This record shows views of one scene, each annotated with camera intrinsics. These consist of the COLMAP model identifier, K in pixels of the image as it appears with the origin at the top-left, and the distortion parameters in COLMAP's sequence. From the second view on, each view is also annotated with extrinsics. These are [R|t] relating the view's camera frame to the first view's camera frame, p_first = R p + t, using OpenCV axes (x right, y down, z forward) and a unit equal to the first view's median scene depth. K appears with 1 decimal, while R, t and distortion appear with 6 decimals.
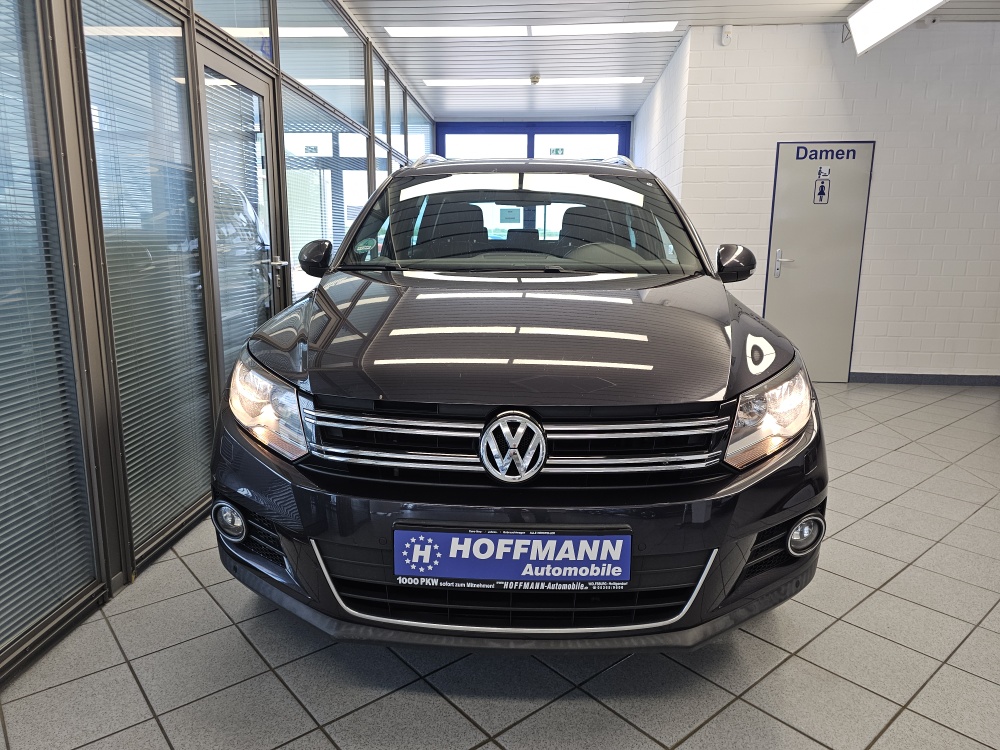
lens RADIAL K [[702.6, 0, 500.9], [0, 702.6, 365.2], [0, 0, 1]] dist [0.020131, -0.045089]
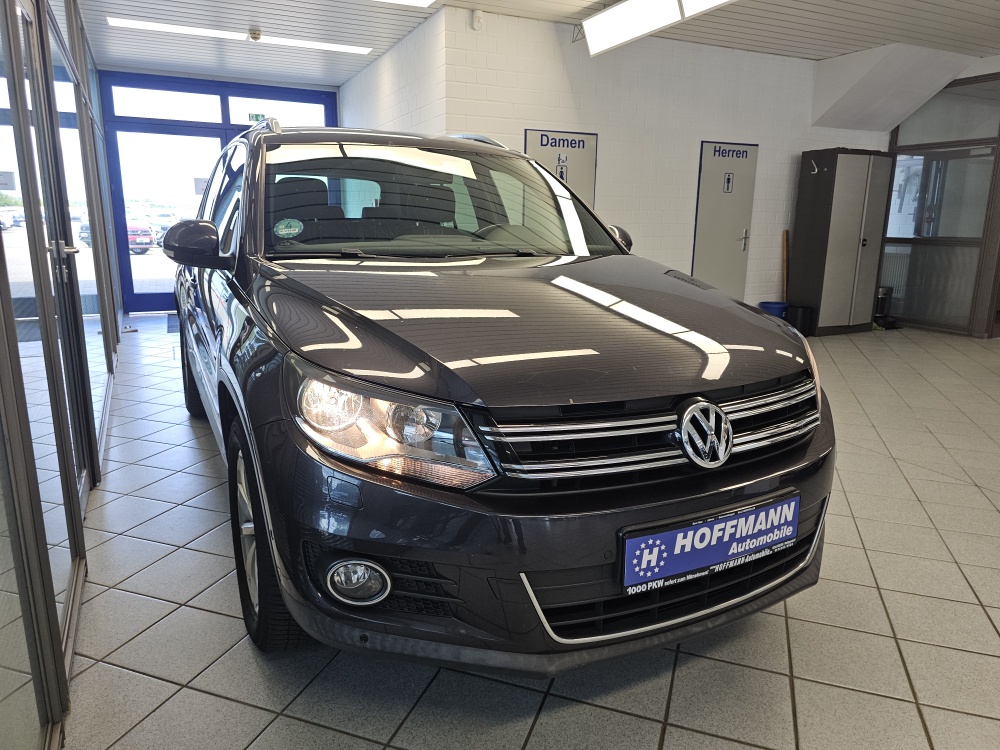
lens RADIAL K [[696.9, 0, 496.5], [0, 696.9, 369.4], [0, 0, 1]] dist [0.032193, -0.049022]
pose [[0.855432, -0.102115, 0.507748, -0.746329], [0.080794, 0.994679, 0.063926, -0.064268], [-0.511574, -0.013662, 0.859131, 0.293612]]
